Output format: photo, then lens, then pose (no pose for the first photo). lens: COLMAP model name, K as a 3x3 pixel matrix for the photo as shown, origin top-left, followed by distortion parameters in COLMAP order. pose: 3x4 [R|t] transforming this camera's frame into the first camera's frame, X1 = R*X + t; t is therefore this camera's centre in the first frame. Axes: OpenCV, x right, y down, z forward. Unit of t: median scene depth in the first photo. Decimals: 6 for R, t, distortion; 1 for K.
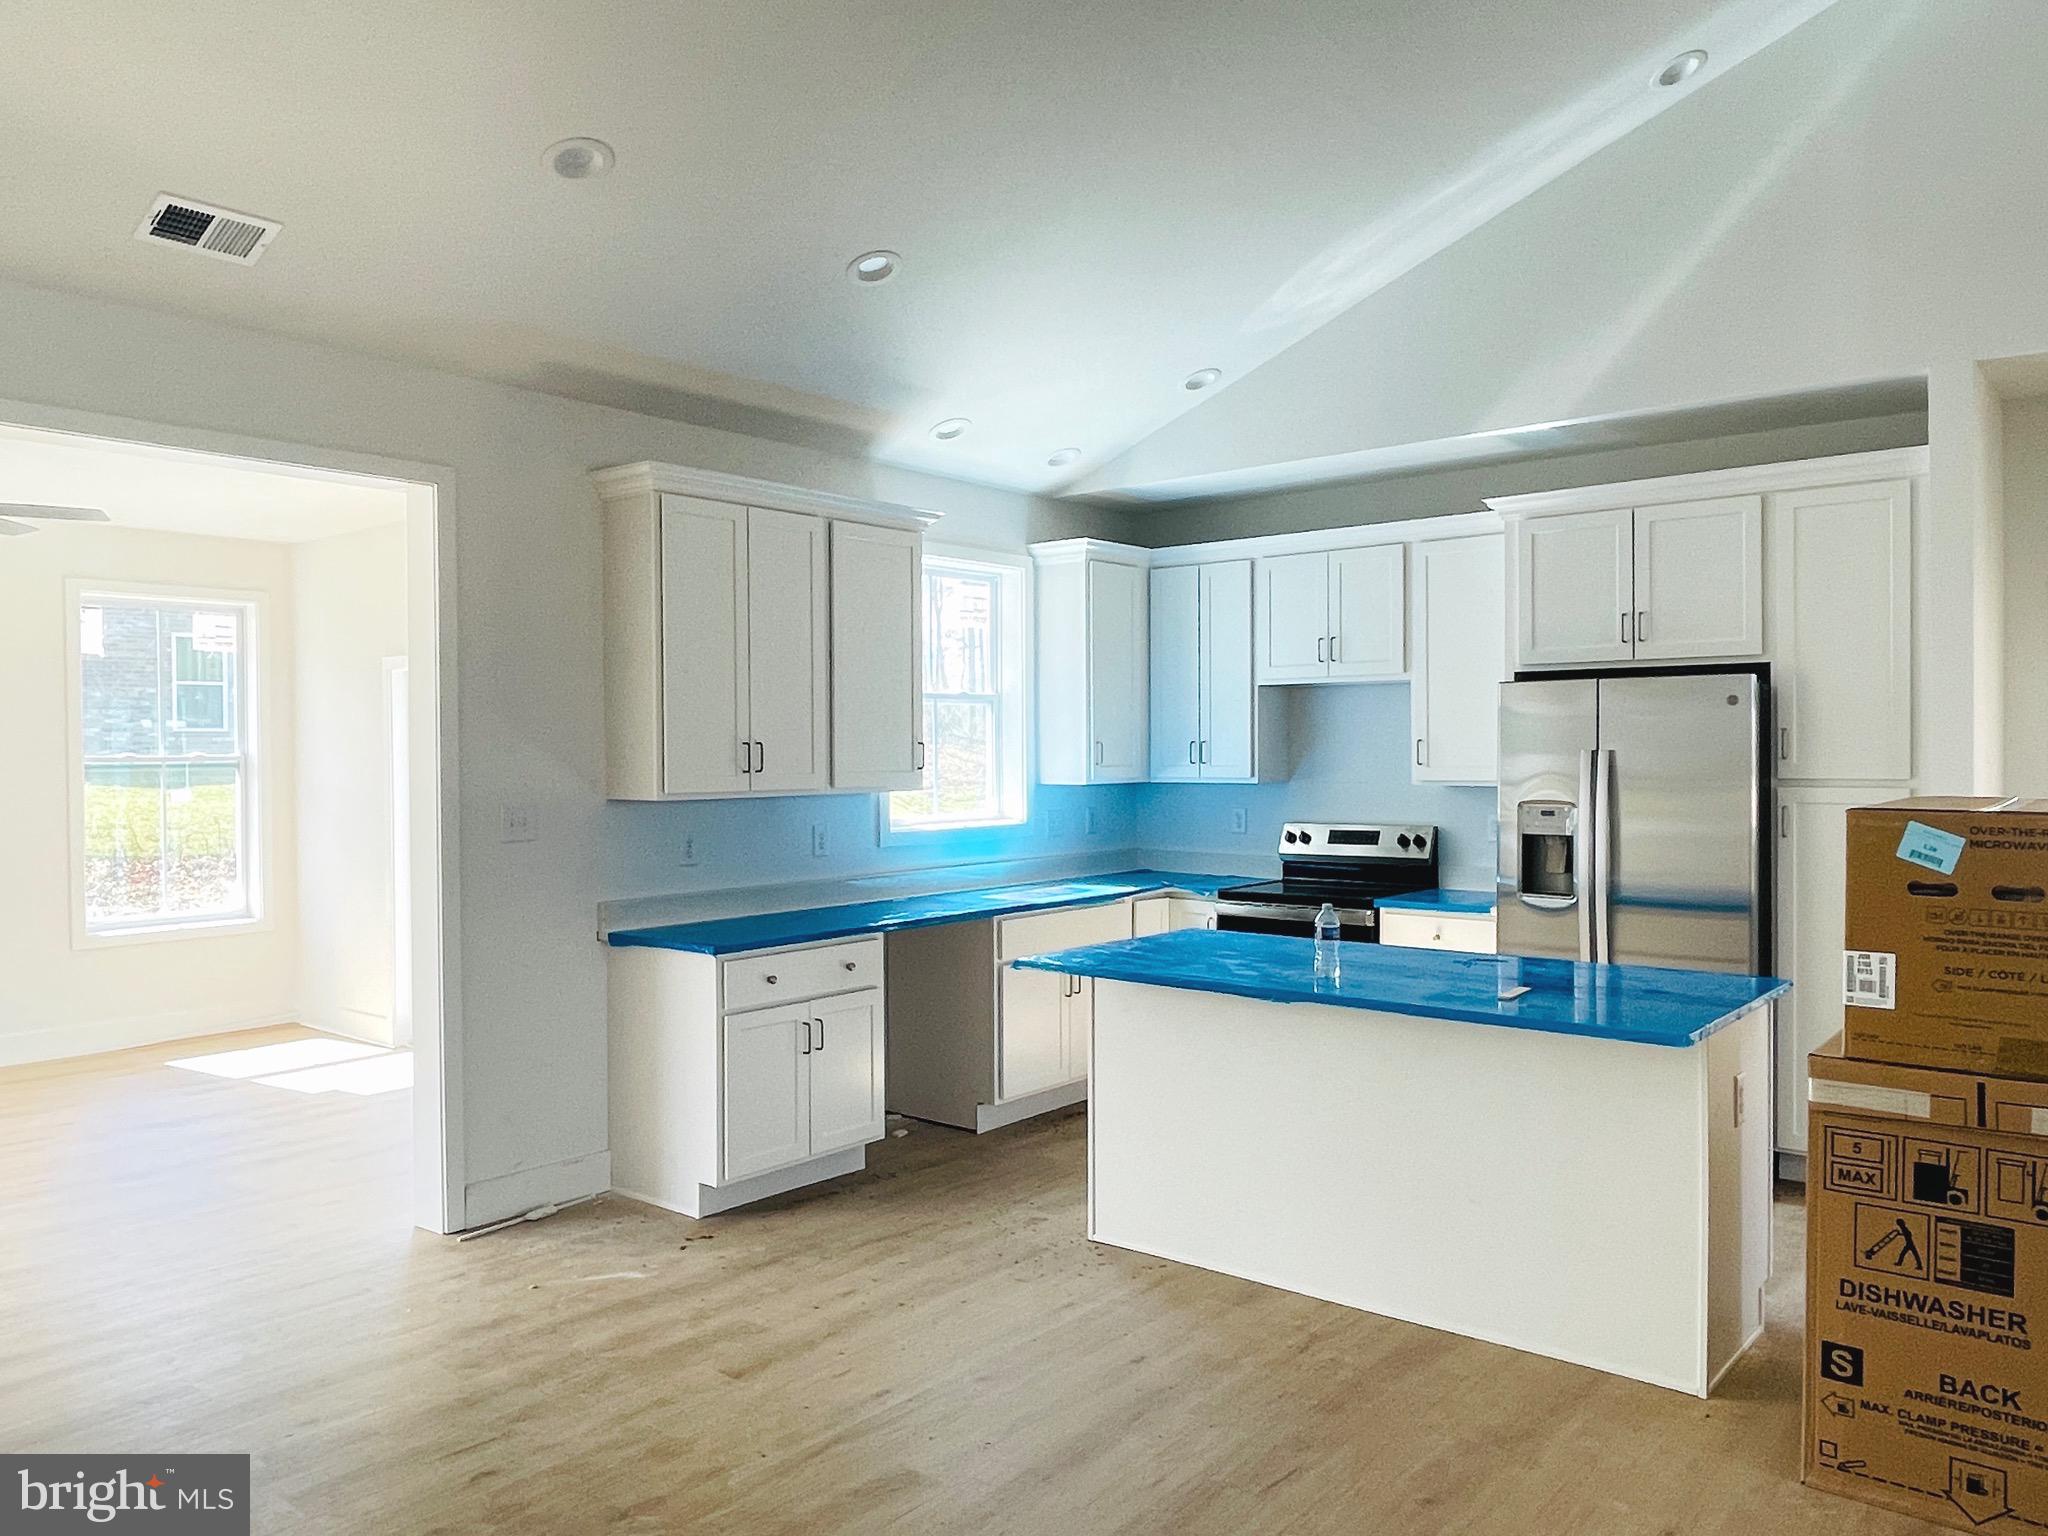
lens RADIAL K [[1462.0, 0, 1038.5], [0, 1462.0, 773.6], [0, 0, 1]] dist [0.012237, -0.005866]
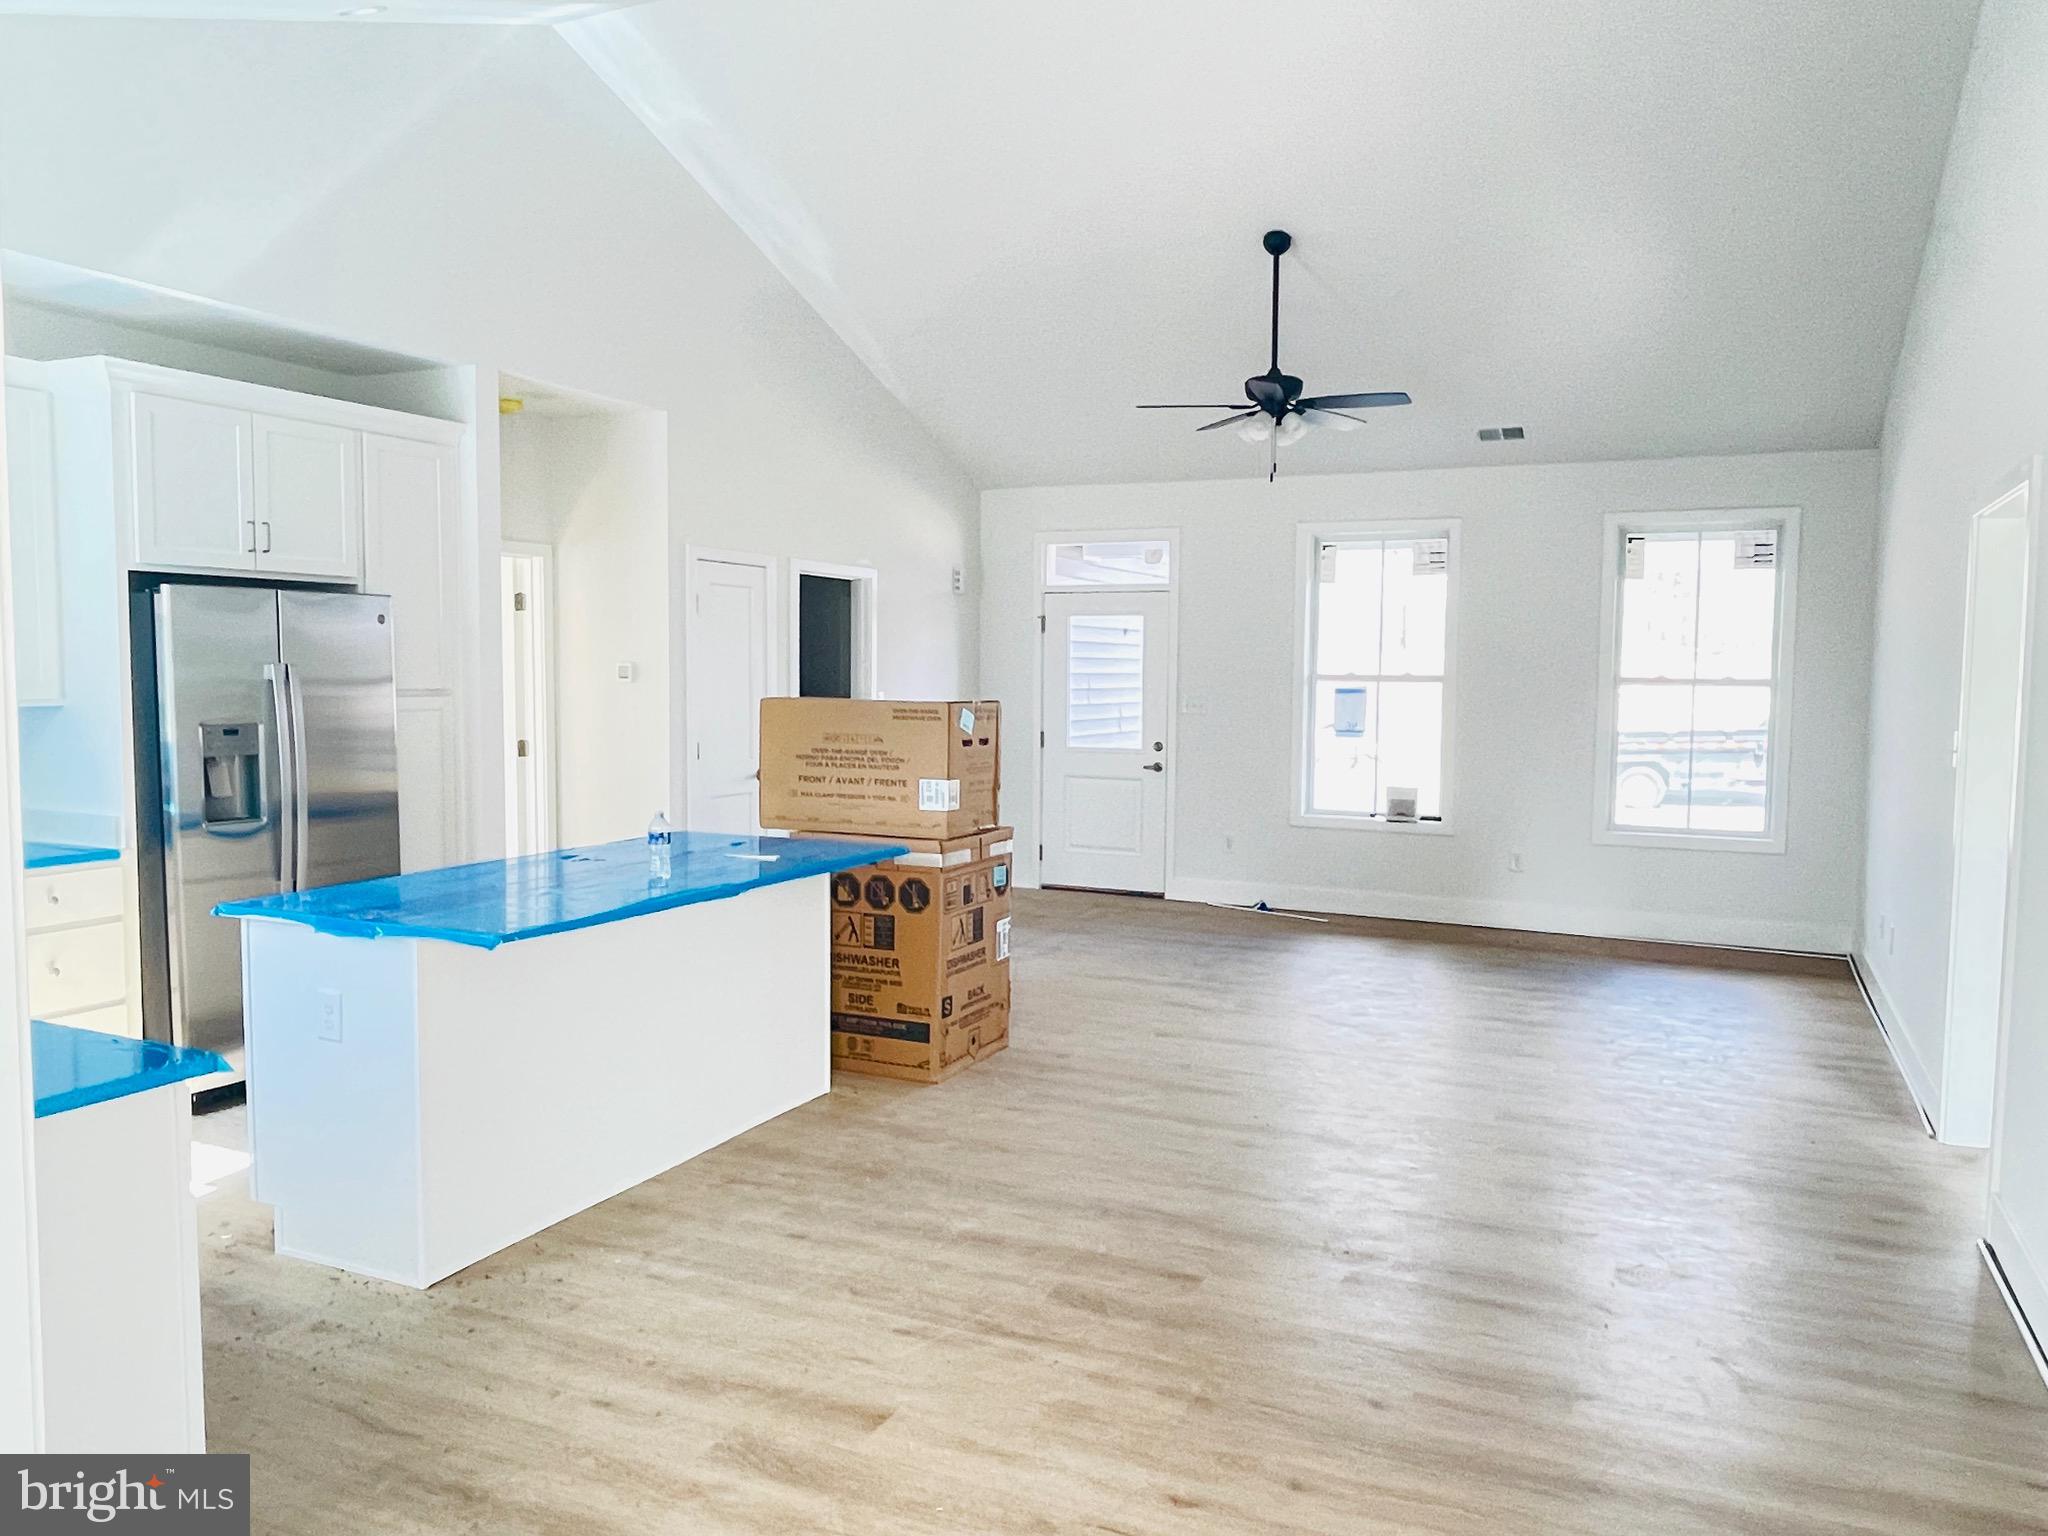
lens RADIAL K [[1462.0, 0, 1038.5], [0, 1462.0, 773.6], [0, 0, 1]] dist [0.012237, -0.005866]
pose [[-0.258442, -0.068091, 0.963624, -0.679100], [0.006017, 0.997380, 0.072090, -0.010452], [-0.966008, 0.024429, -0.257356, 0.752671]]
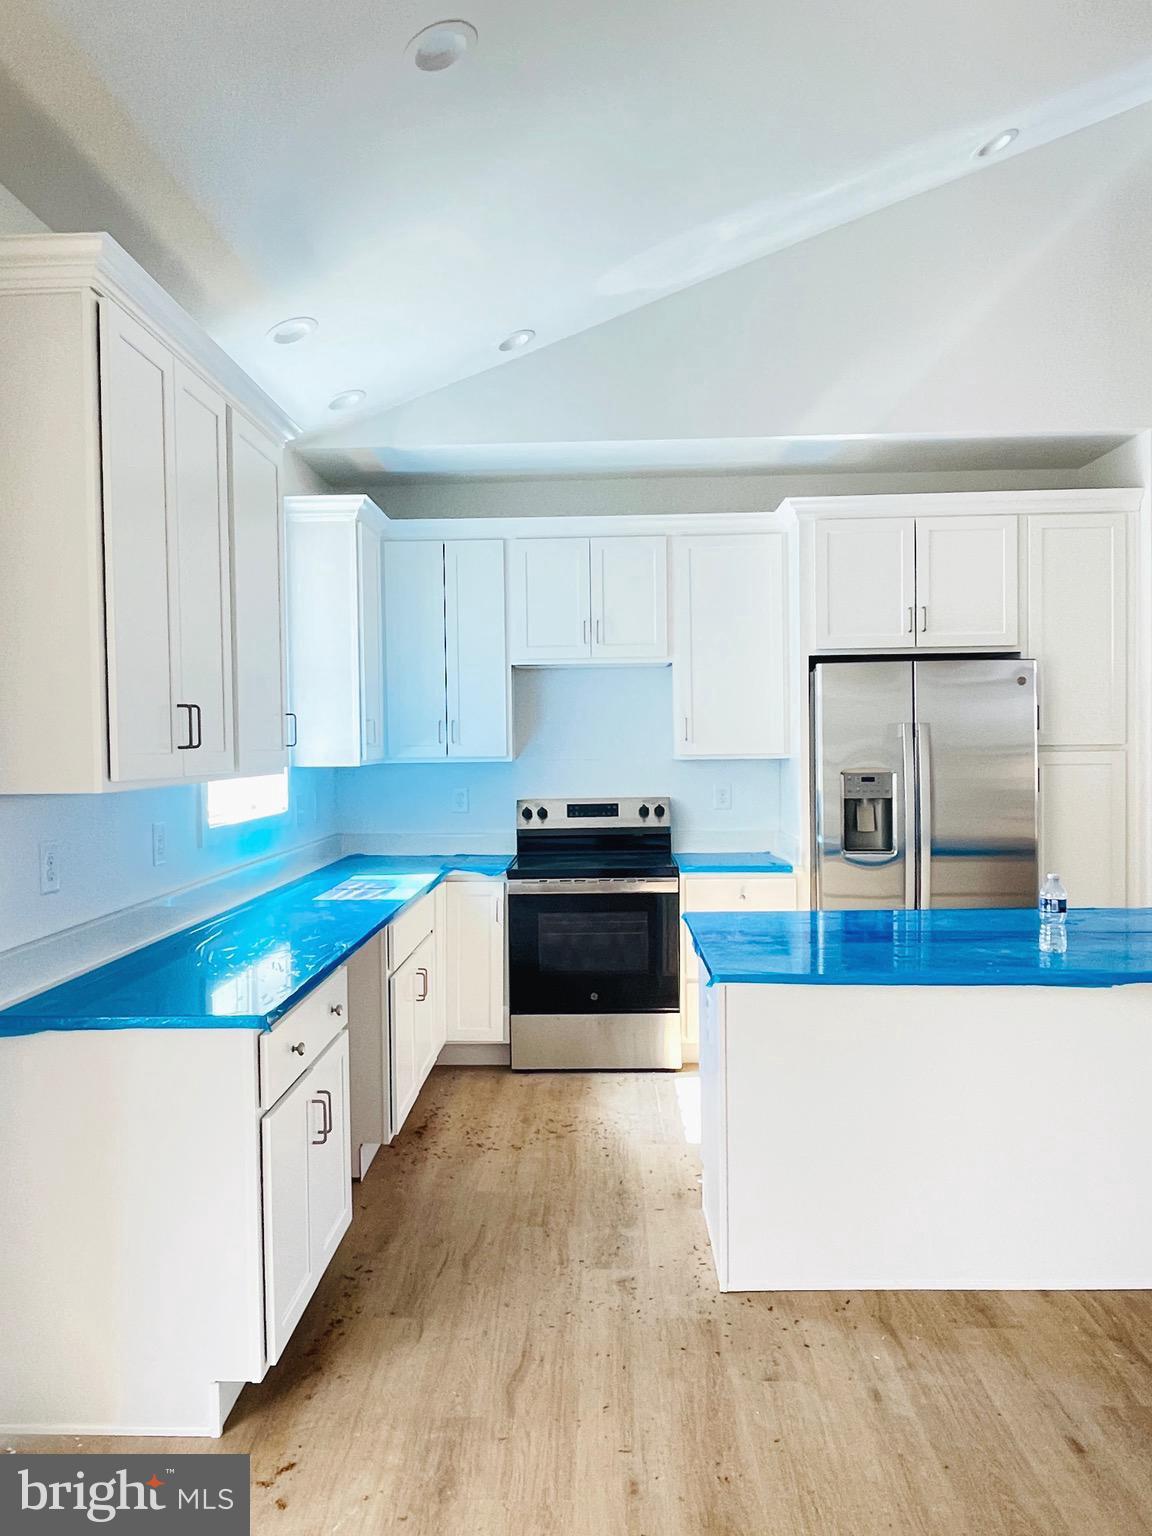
lens RADIAL K [[1109.9, 0, 571.8], [0, 1109.9, 774.4], [0, 0, 1]] dist [0.004790, -0.002912]
pose [[0.790085, -0.025661, 0.612460, -0.363412], [0.018939, 0.999668, 0.017451, 0.003894], [-0.612704, -0.002189, 0.790309, 0.465518]]
